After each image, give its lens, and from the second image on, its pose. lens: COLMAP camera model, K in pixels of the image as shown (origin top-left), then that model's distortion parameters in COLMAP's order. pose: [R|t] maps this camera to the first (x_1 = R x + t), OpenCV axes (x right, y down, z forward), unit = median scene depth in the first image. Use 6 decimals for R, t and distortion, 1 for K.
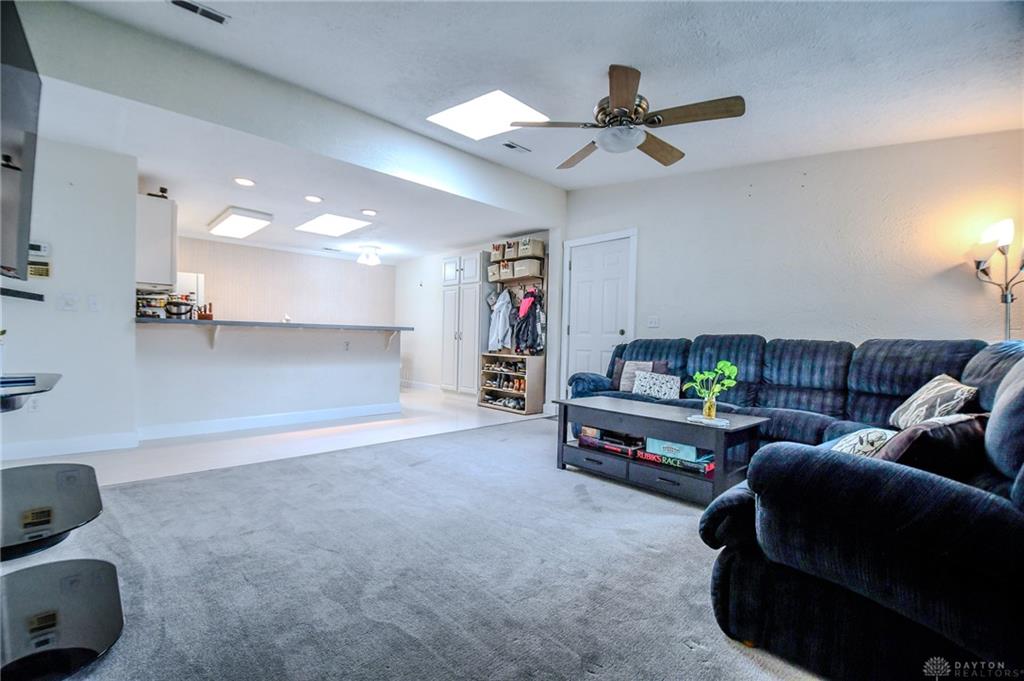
lens RADIAL K [[442.6, 0, 504.8], [0, 442.6, 346.7], [0, 0, 1]] dist [0.001341, -0.010163]
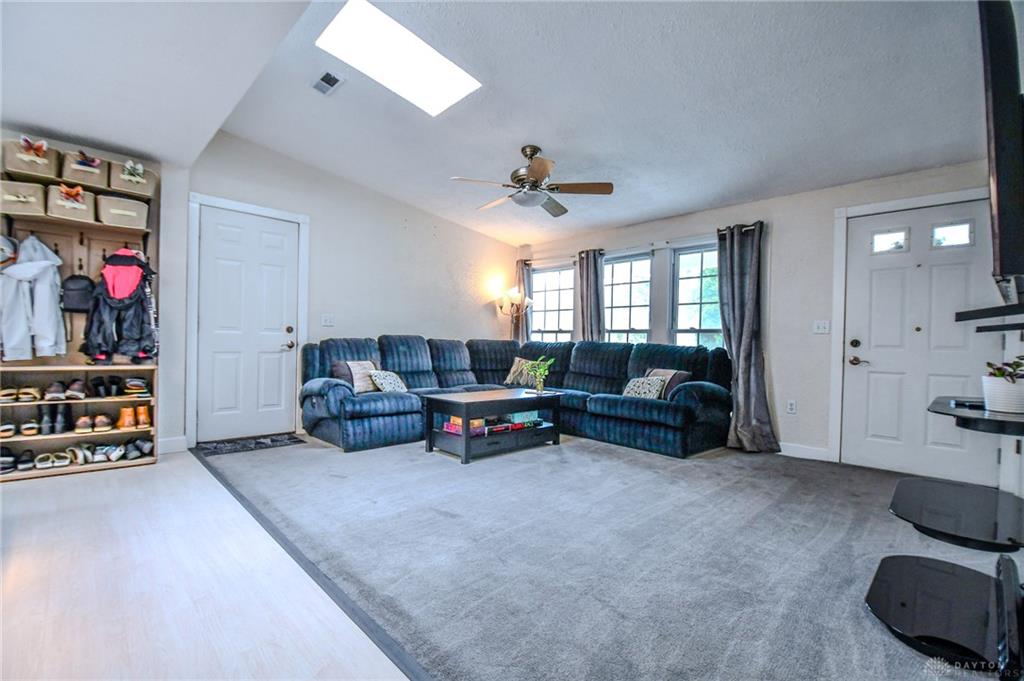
lens RADIAL K [[441.6, 0, 491.2], [0, 441.6, 351.7], [0, 0, 1]] dist [-0.033178, -0.000223]
pose [[0.023714, -0.031685, 0.999217, -0.512937], [0.005808, 0.999485, 0.031556, -0.012934], [-0.999702, 0.005055, 0.023886, 0.519156]]
